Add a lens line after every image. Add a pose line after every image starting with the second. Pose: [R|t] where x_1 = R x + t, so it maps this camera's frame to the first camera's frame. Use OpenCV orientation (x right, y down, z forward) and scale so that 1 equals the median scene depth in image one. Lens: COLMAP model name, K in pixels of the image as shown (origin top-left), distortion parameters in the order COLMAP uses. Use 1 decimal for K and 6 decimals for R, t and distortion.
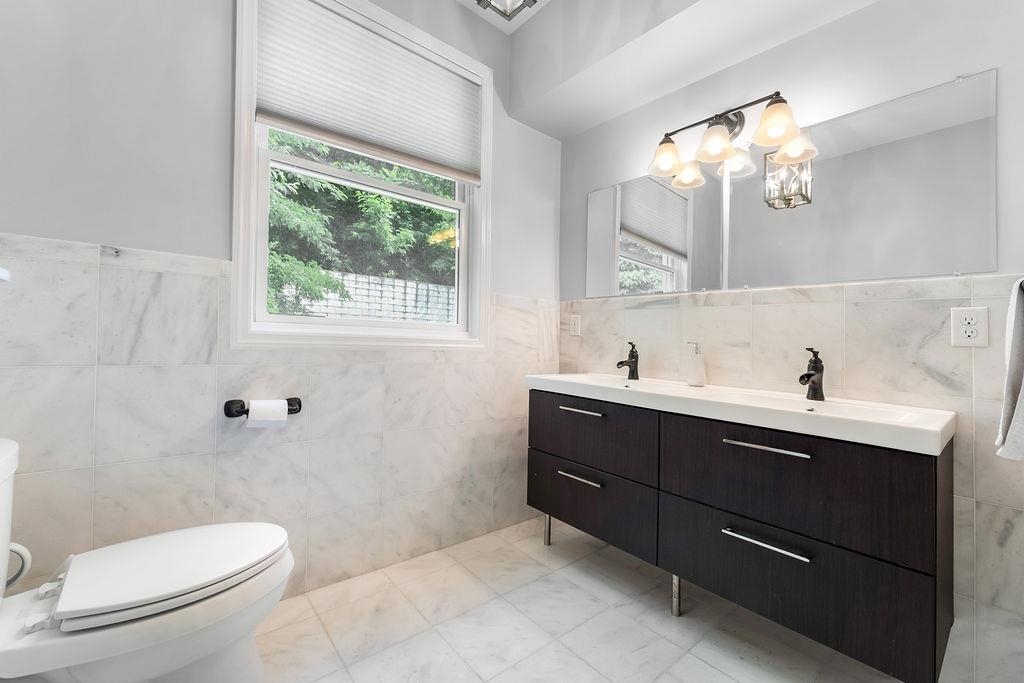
lens RADIAL K [[422.3, 0, 517.1], [0, 422.3, 336.7], [0, 0, 1]] dist [0.003637, -0.001898]
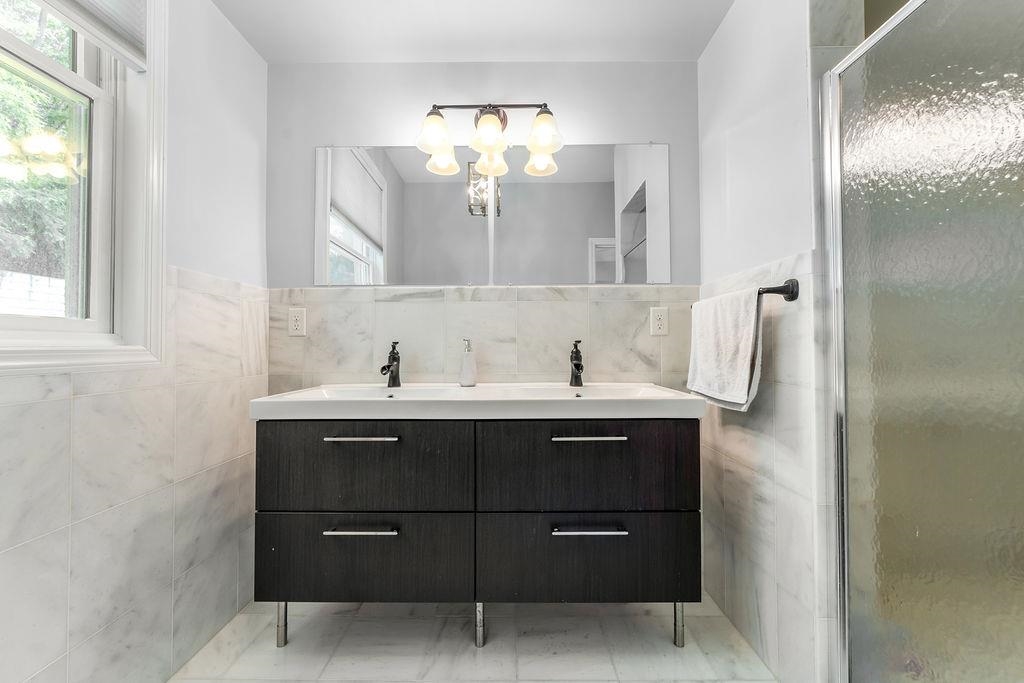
lens RADIAL K [[422.3, 0, 510.4], [0, 422.3, 331.4], [0, 0, 1]] dist [0.003637, -0.001898]
pose [[0.665607, -0.016912, 0.746111, -0.185981], [0.024896, 0.999690, 0.000450, -0.002098], [-0.745887, 0.018276, 0.665821, 0.273547]]
